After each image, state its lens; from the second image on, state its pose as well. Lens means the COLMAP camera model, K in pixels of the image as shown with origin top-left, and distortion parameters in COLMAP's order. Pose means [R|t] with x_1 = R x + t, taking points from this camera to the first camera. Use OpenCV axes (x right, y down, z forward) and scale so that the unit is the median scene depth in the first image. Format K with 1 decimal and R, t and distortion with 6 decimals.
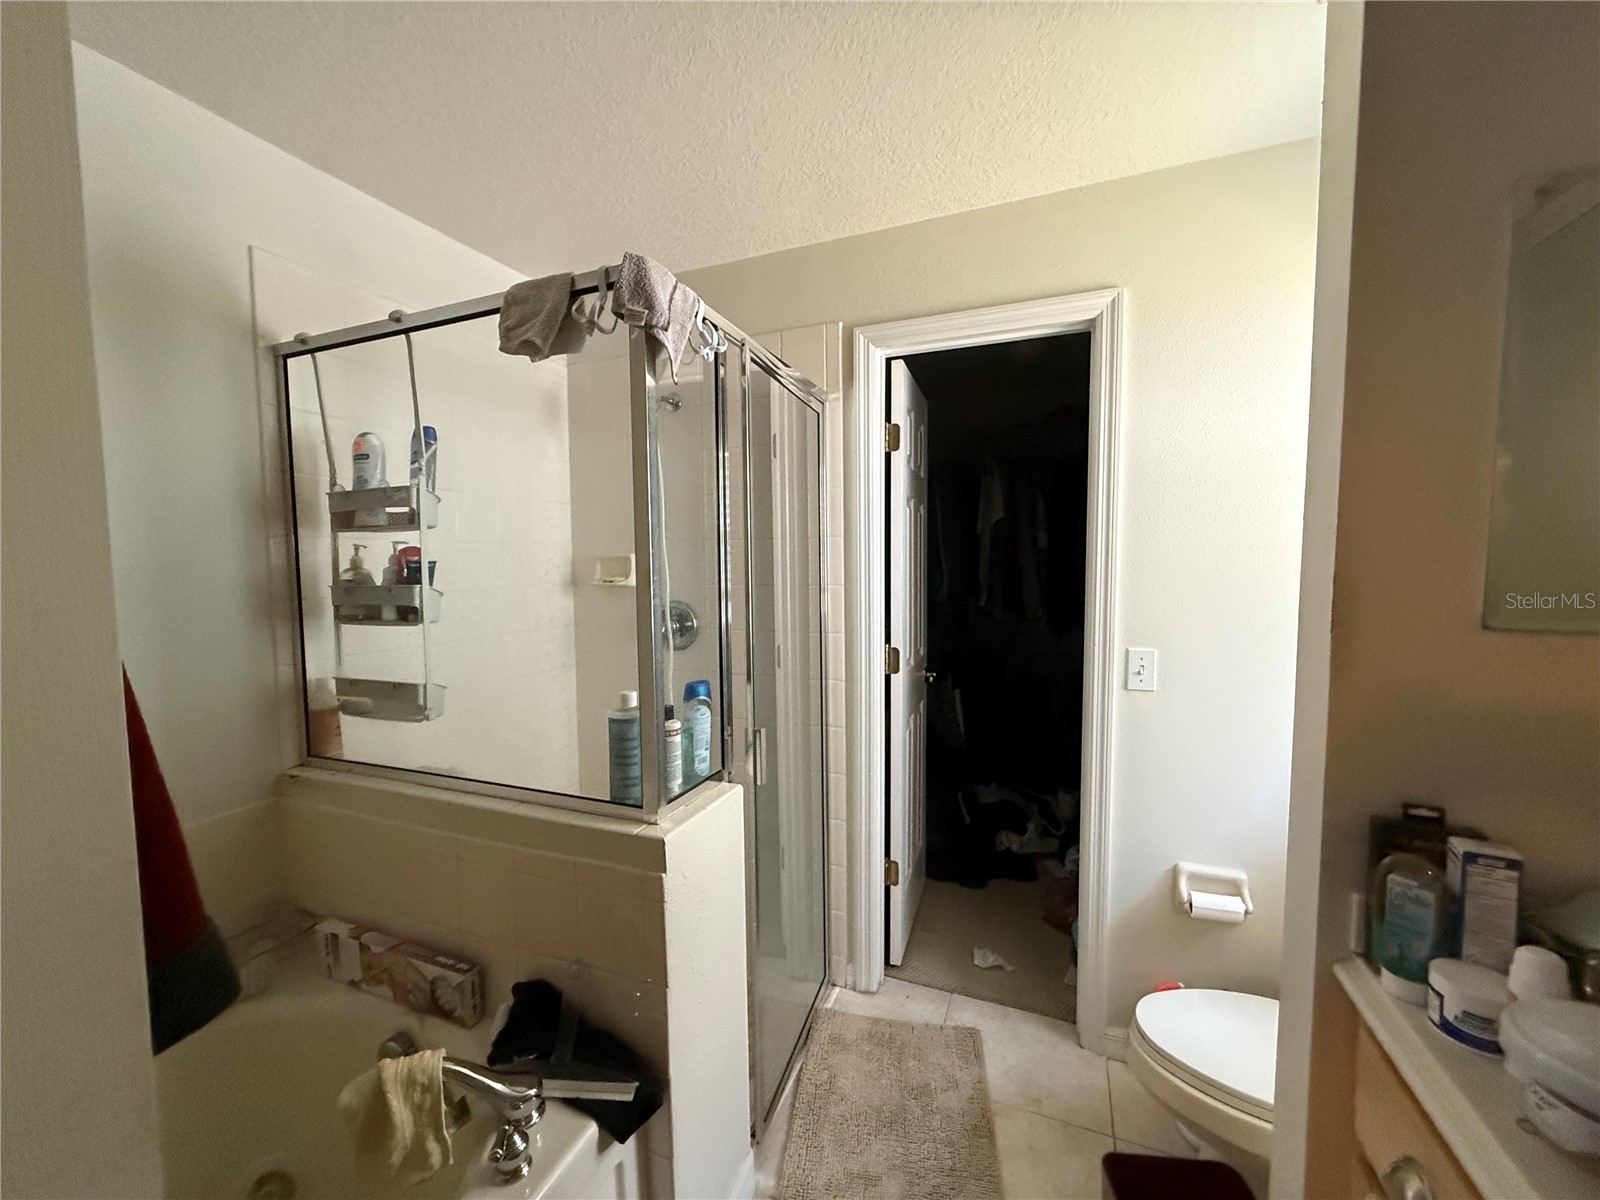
lens RADIAL K [[637.5, 0, 797.9], [0, 637.5, 602.7], [0, 0, 1]] dist [0.001436, -0.000270]
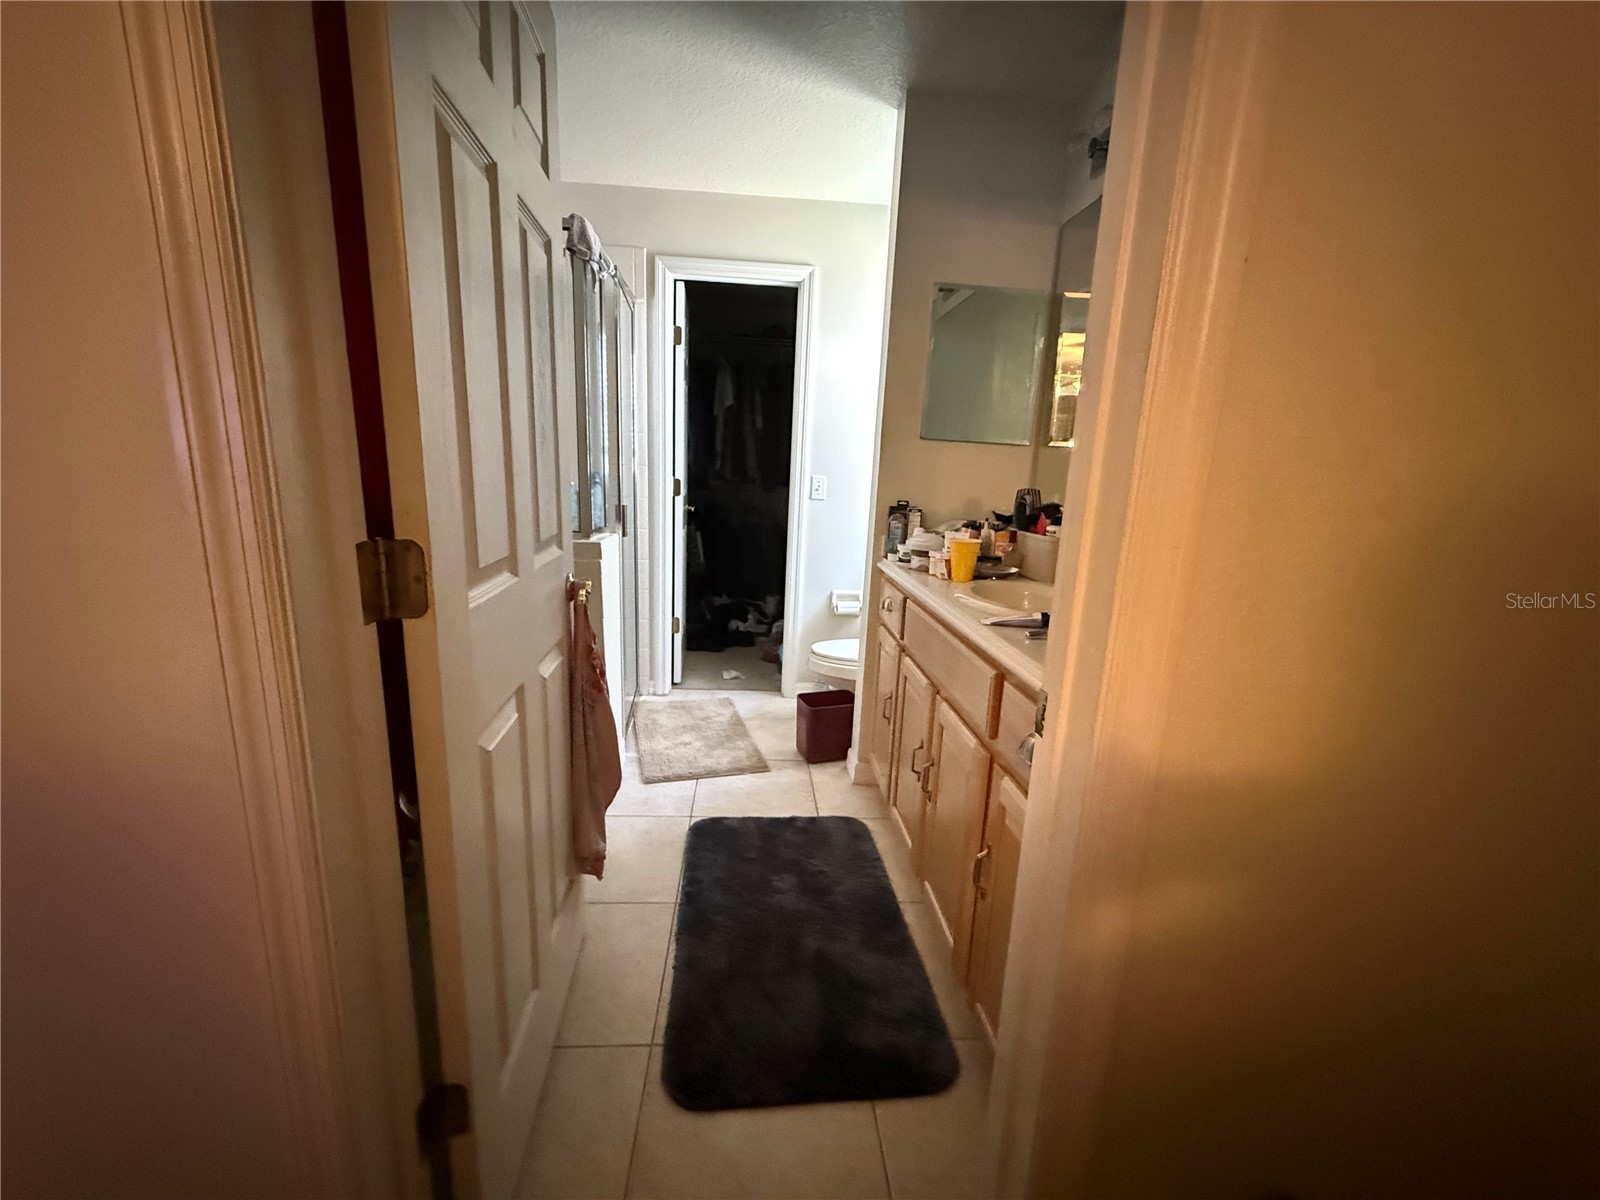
lens RADIAL K [[637.5, 0, 797.9], [0, 637.5, 602.7], [0, 0, 1]] dist [0.001436, -0.000270]
pose [[0.894511, -0.044249, 0.444850, -0.304978], [-0.023548, 0.989044, 0.145730, 0.143679], [-0.446425, -0.140832, 0.883669, -0.566238]]
